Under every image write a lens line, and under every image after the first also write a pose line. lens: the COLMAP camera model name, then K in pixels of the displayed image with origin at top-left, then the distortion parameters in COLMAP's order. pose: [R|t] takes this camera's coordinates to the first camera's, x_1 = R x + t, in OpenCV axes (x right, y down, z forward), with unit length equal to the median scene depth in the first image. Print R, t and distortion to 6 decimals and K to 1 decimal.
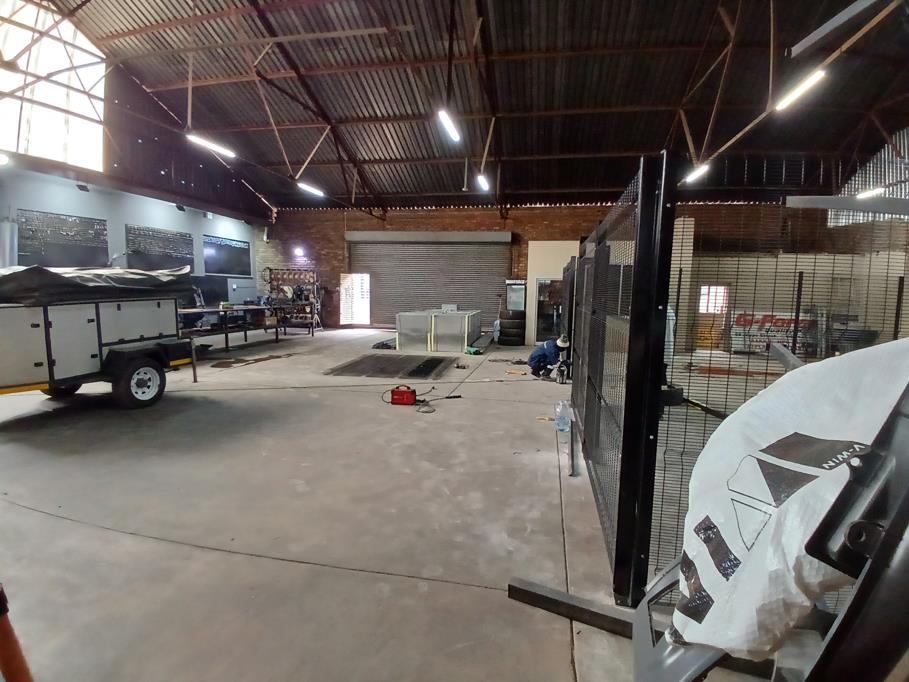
lens RADIAL K [[458.2, 0, 466.0], [0, 458.2, 349.0], [0, 0, 1]] dist [0.040423, -0.072198]
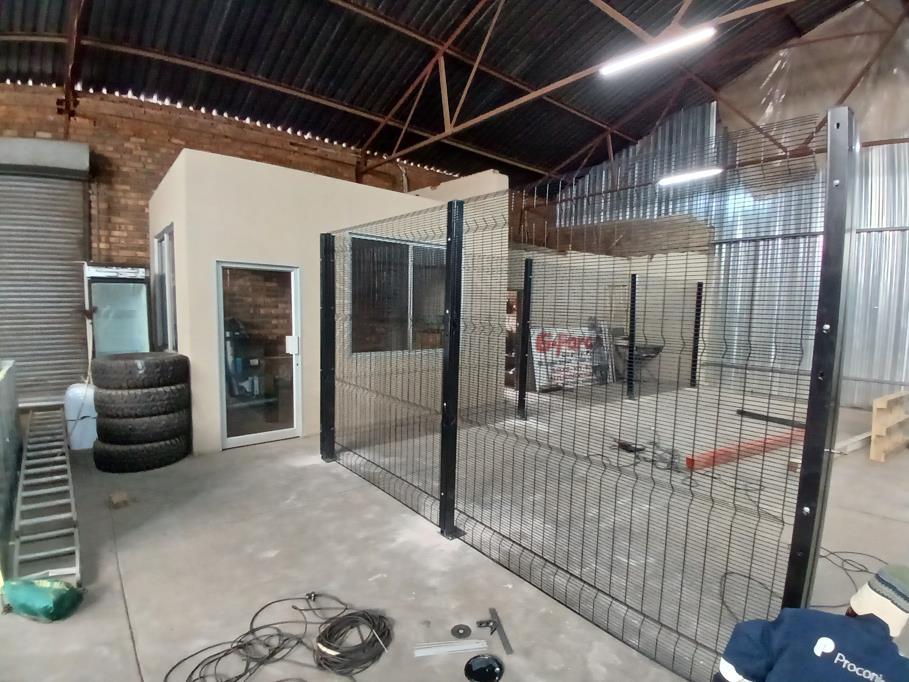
lens RADIAL K [[458.2, 0, 466.0], [0, 458.2, 349.0], [0, 0, 1]] dist [0.040423, -0.072198]
pose [[0.638358, -0.075569, 0.766021, 0.000466], [0.089338, 0.995717, 0.023779, -0.066708], [-0.764538, 0.053255, 0.642375, 0.533287]]
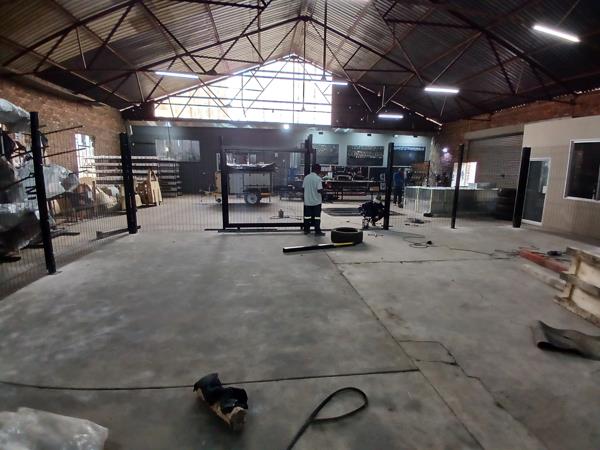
lens RADIAL K [[302.5, 0, 307.6], [0, 302.5, 230.3], [0, 0, 1]] dist [0.040423, -0.072198]
pose [[0.319157, 0.164555, -0.933306, 0.574206], [-0.132368, 0.982897, 0.128033, -0.011544], [0.938412, 0.082677, 0.335480, 0.251752]]
